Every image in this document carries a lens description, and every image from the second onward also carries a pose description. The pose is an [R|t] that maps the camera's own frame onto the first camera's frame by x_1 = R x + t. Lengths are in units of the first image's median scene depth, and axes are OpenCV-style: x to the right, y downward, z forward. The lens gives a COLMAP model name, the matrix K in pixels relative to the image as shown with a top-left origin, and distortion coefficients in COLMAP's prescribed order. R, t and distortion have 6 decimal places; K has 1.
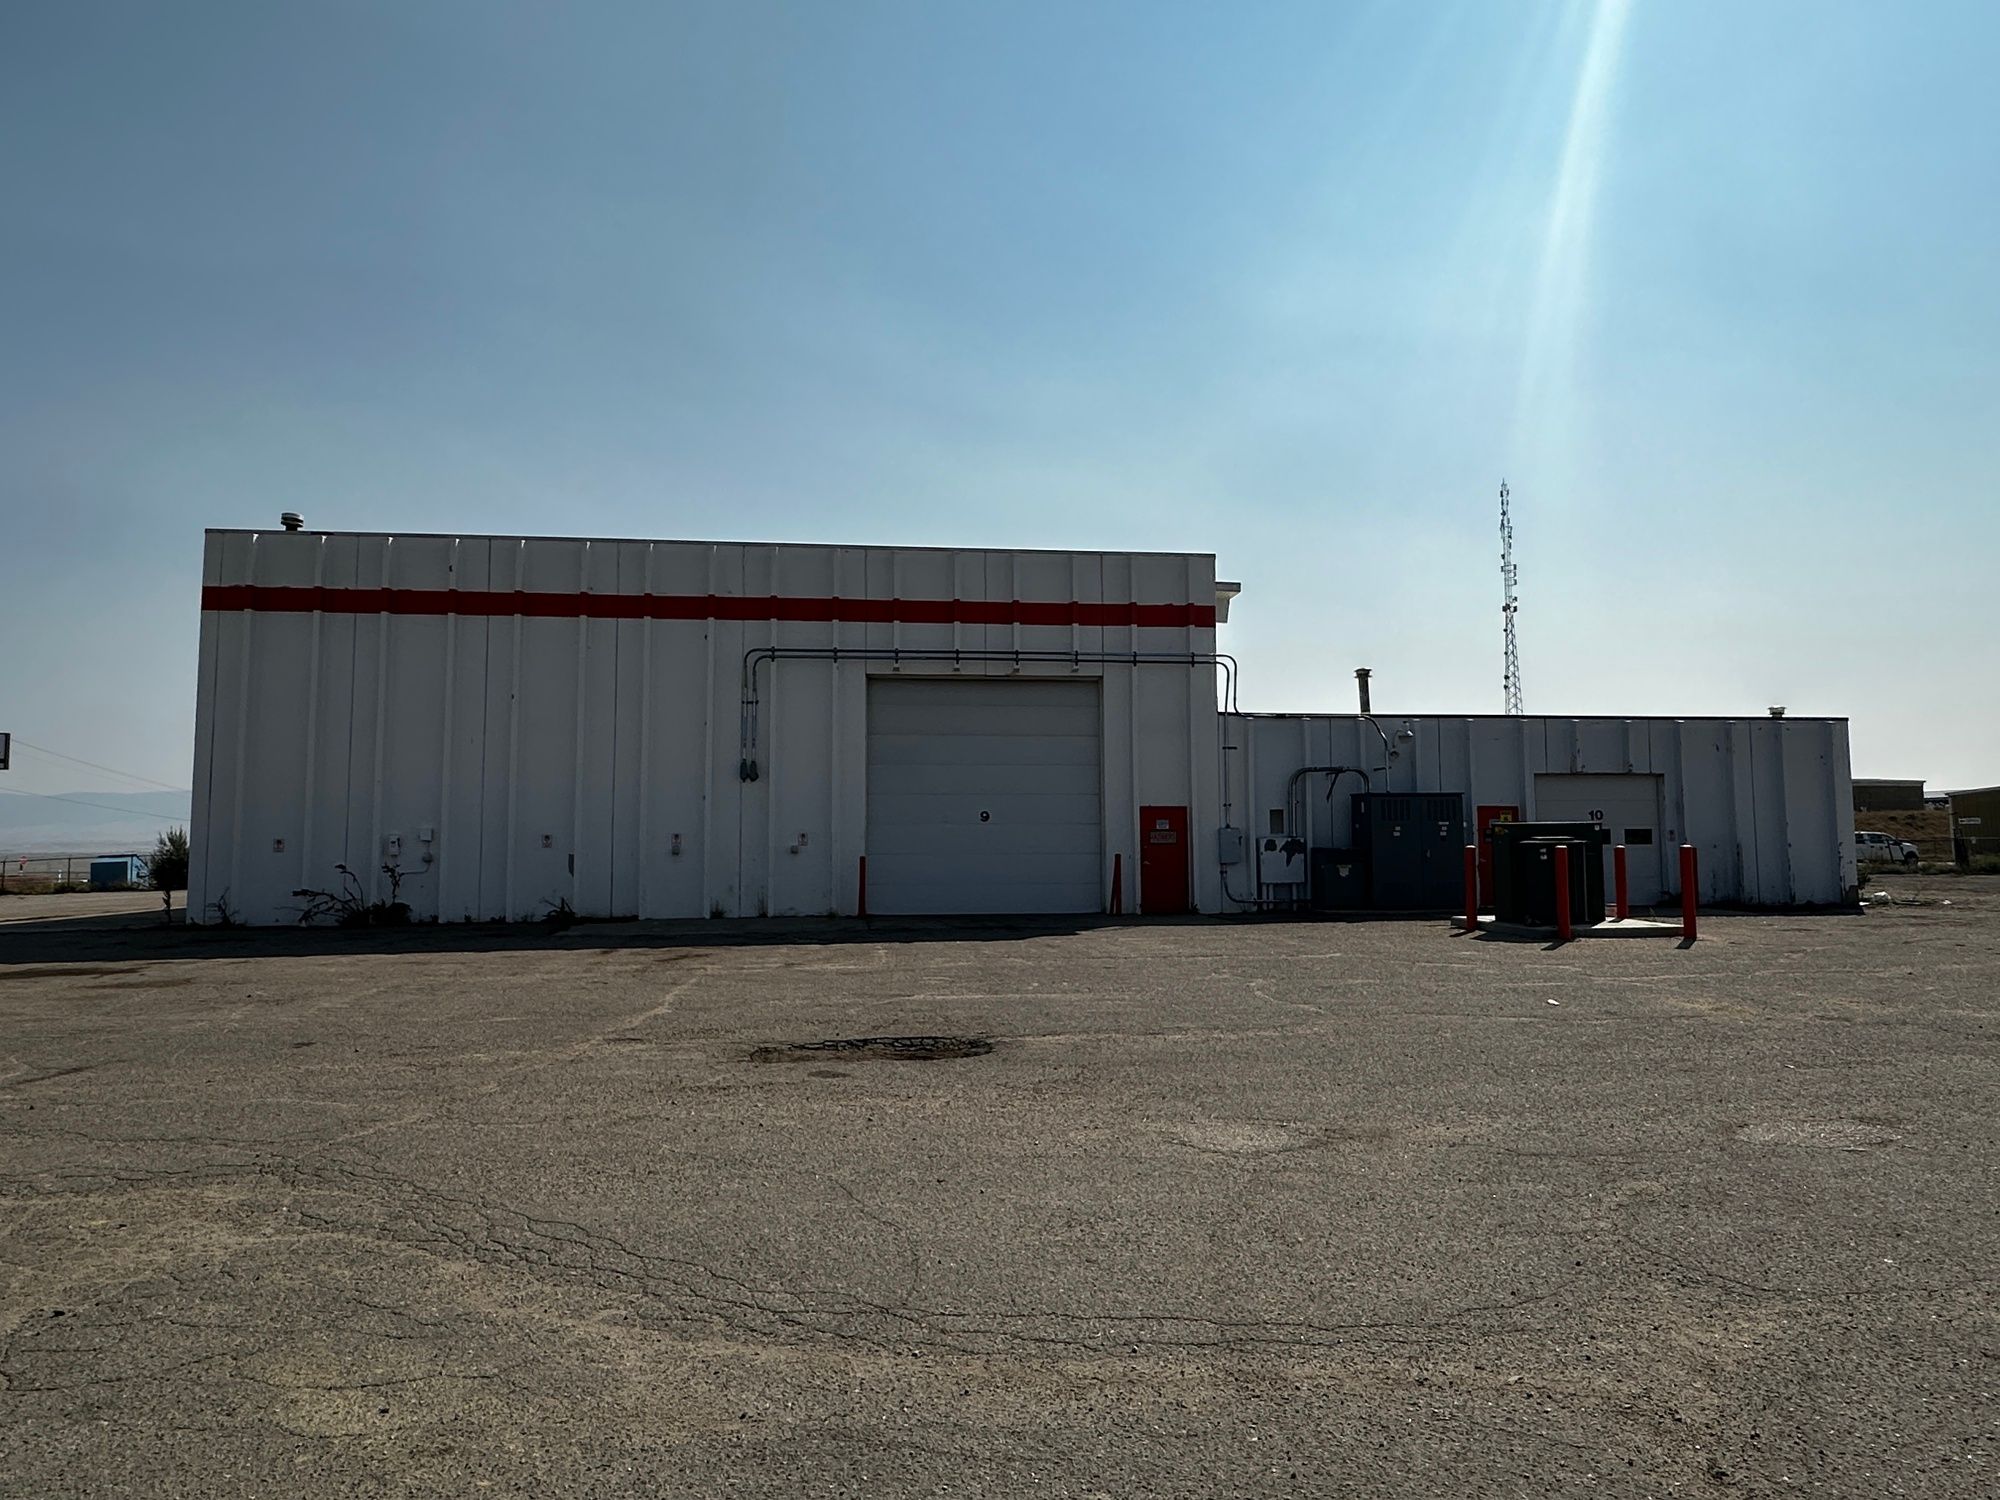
lens RADIAL K [[1190.5, 0, 1000.0], [0, 1190.5, 750.0], [0, 0, 1]] dist [-0.000180, -0.000026]
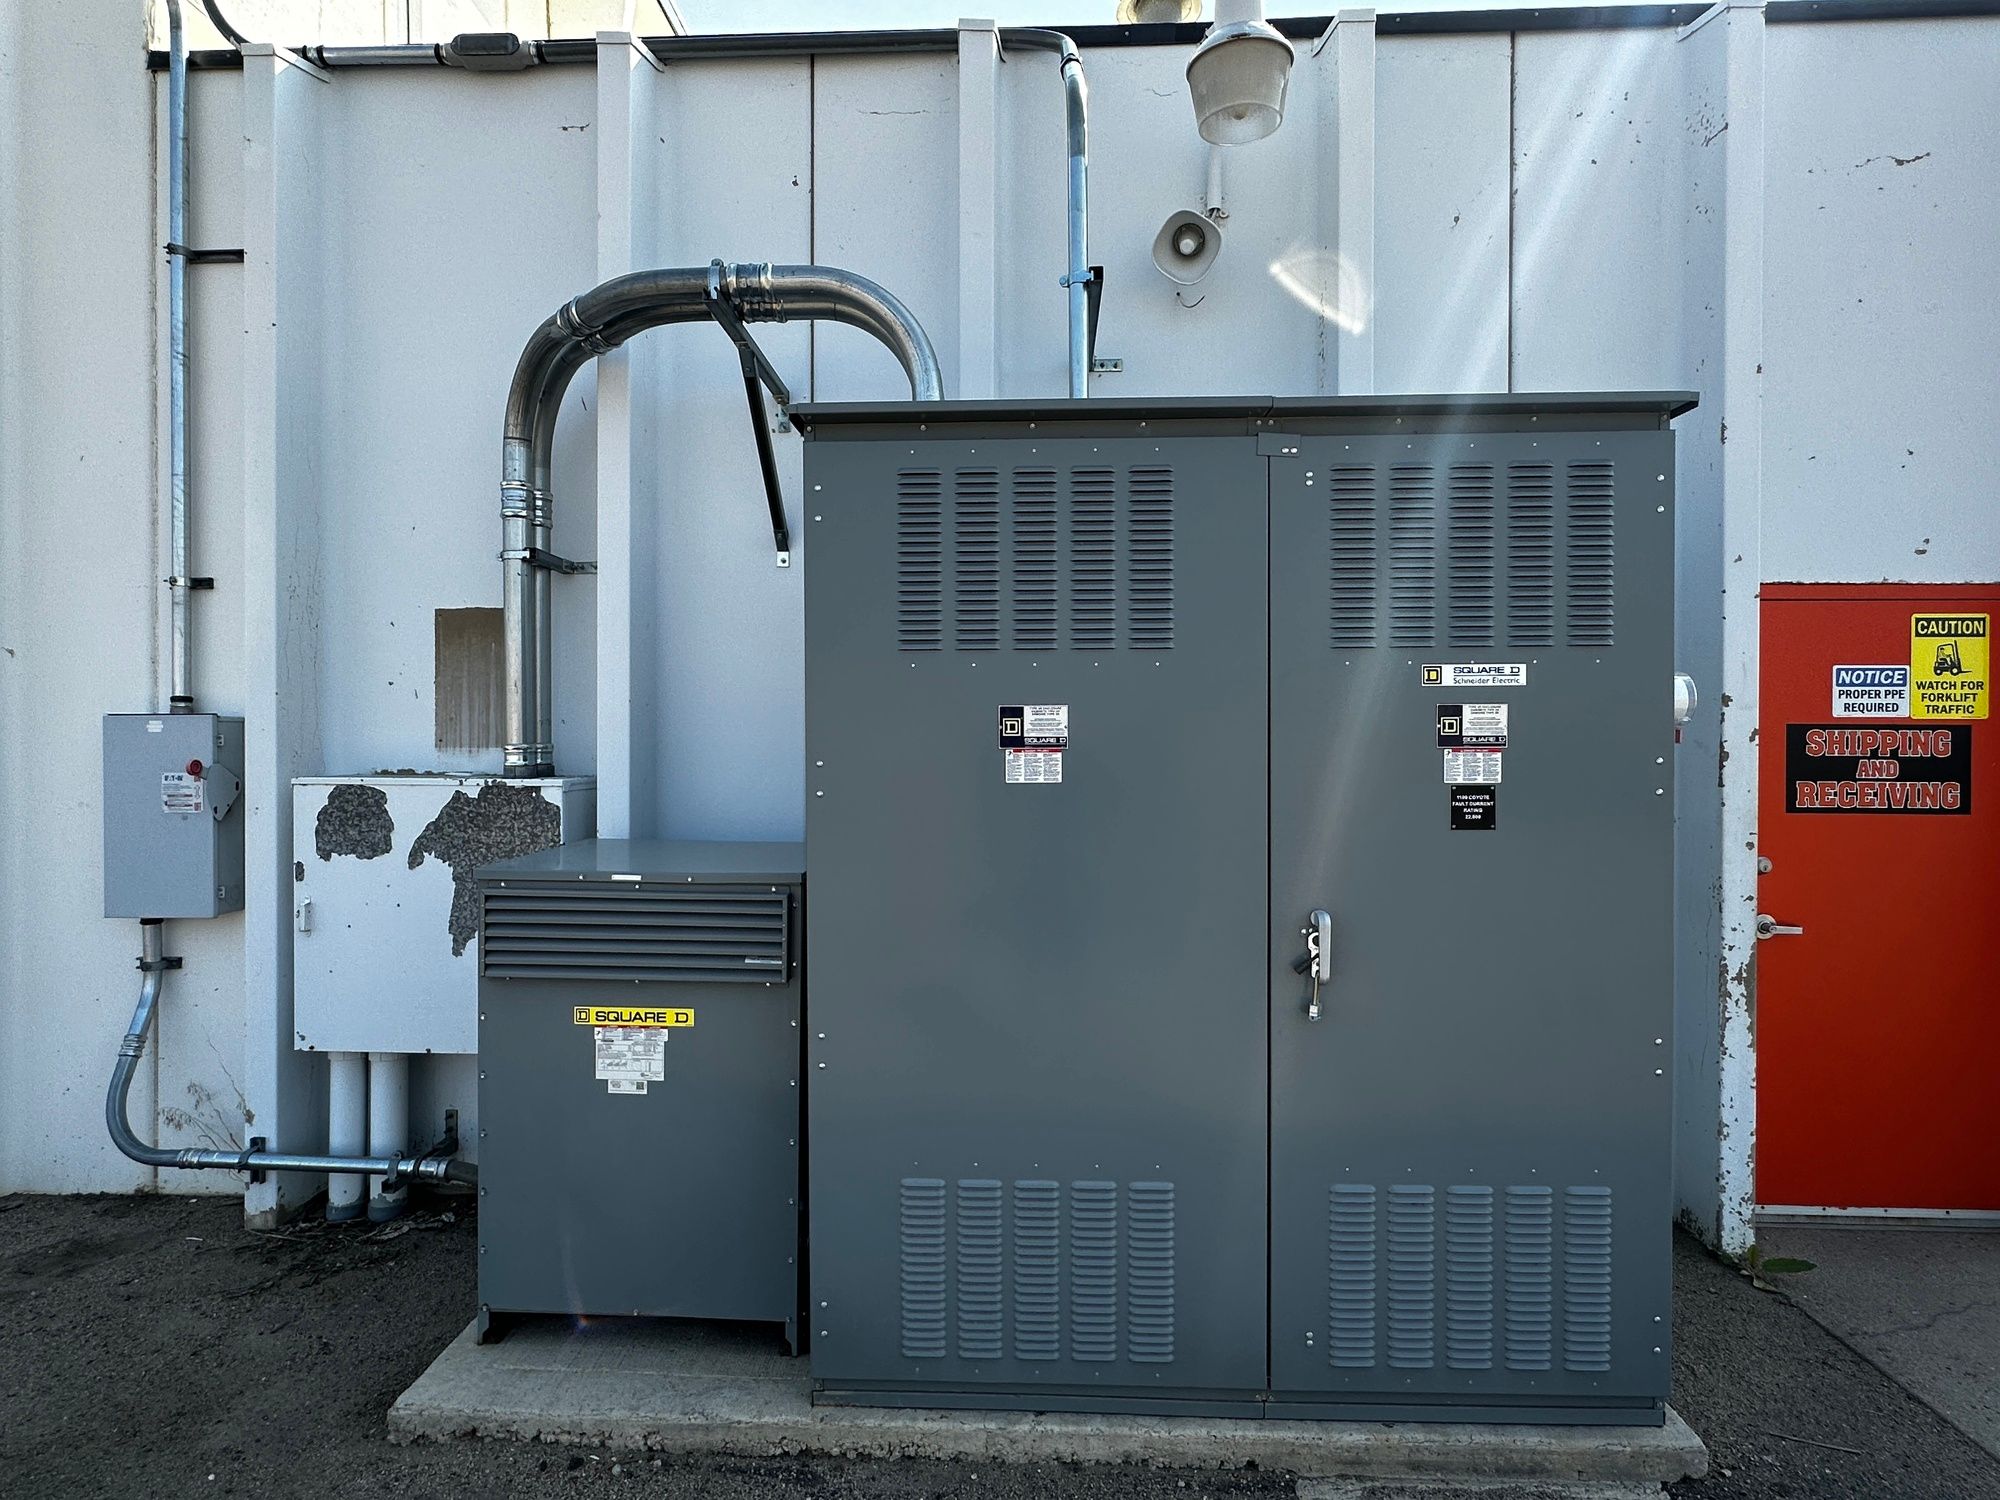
lens RADIAL K [[1066.1, 0, 1000.0], [0, 1066.1, 750.0], [0, 0, 1]] dist [0.001089, 0.000156]
pose [[0.985087, 0.008840, -0.171830, 0.337757], [0.006376, 0.996118, 0.087799, 0.058055], [0.171939, -0.087585, 0.981206, 0.873254]]
